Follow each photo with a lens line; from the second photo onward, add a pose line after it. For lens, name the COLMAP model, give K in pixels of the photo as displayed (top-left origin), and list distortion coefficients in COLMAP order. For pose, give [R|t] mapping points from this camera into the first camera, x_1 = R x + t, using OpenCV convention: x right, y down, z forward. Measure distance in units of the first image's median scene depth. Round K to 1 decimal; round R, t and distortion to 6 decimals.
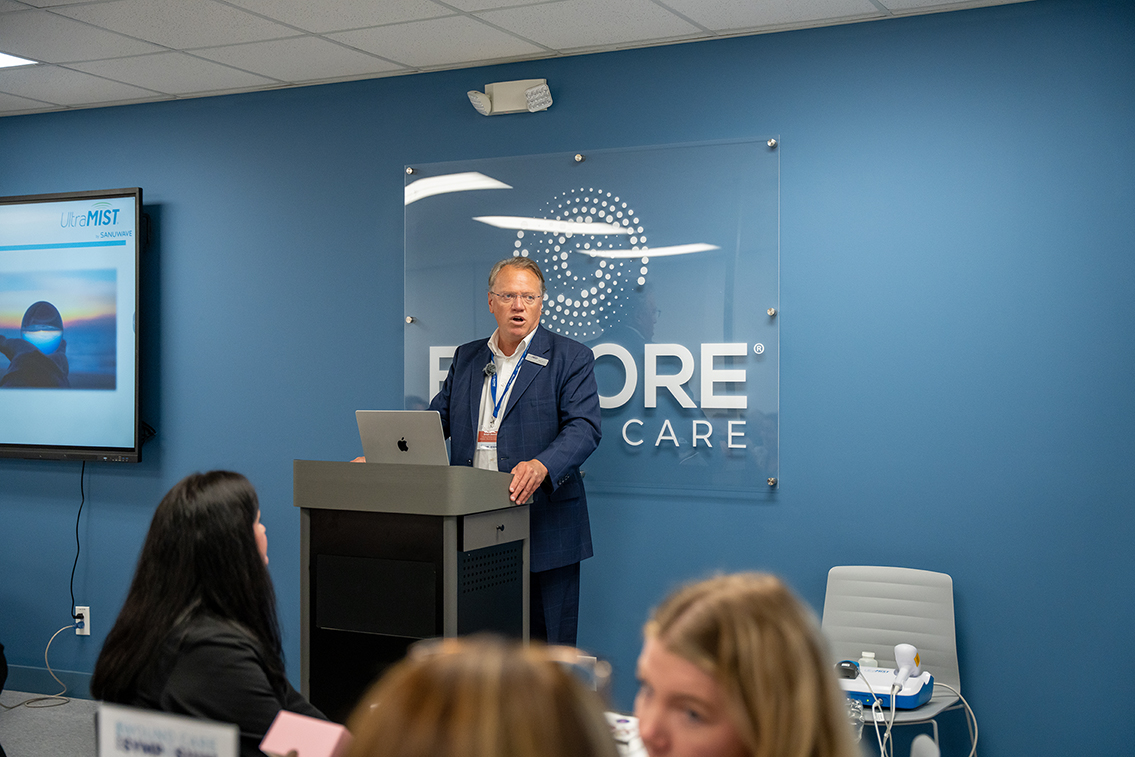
lens RADIAL K [[1400.0, 0, 567.5], [0, 1400.0, 378.5], [0, 0, 1]] dist [0.027922, 0.011778]
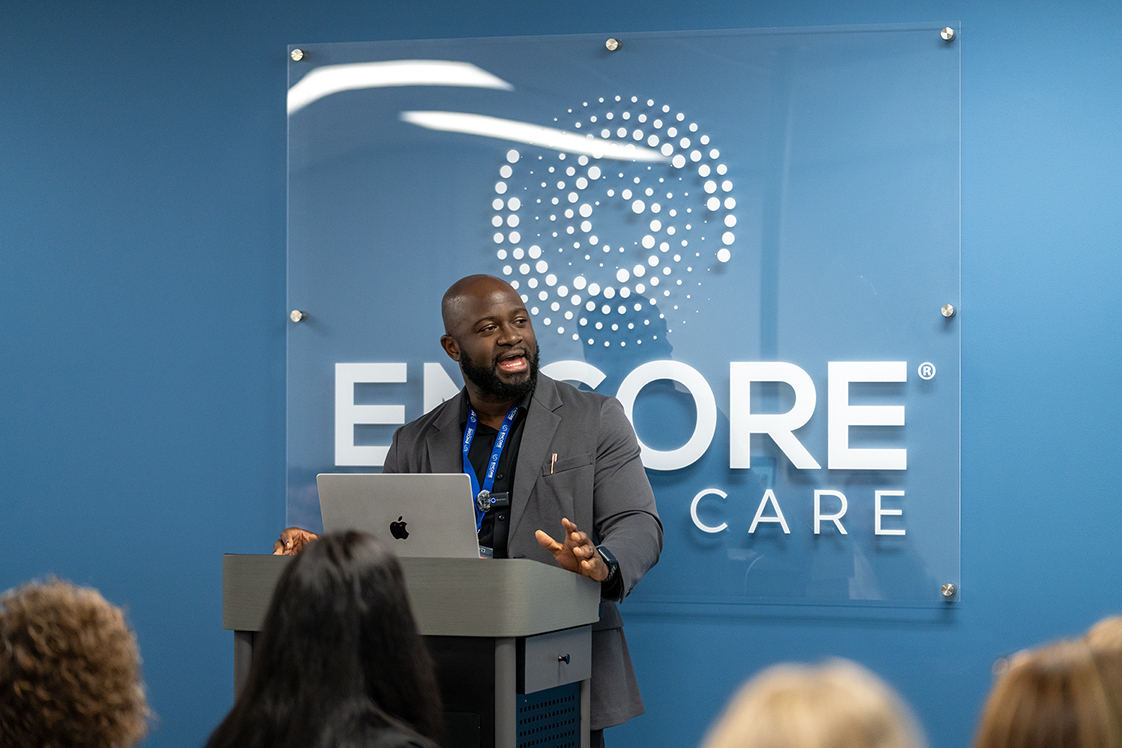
lens RADIAL K [[3491.2, 0, 561.0], [0, 3491.2, 374.0], [0, 0, 1]] dist [-0.081950, 0.228633]
pose [[0.991158, 0.001255, 0.132685, -0.210306], [-0.000105, 0.999962, -0.008675, -0.006542], [-0.132691, 0.008584, 0.991120, -0.453158]]
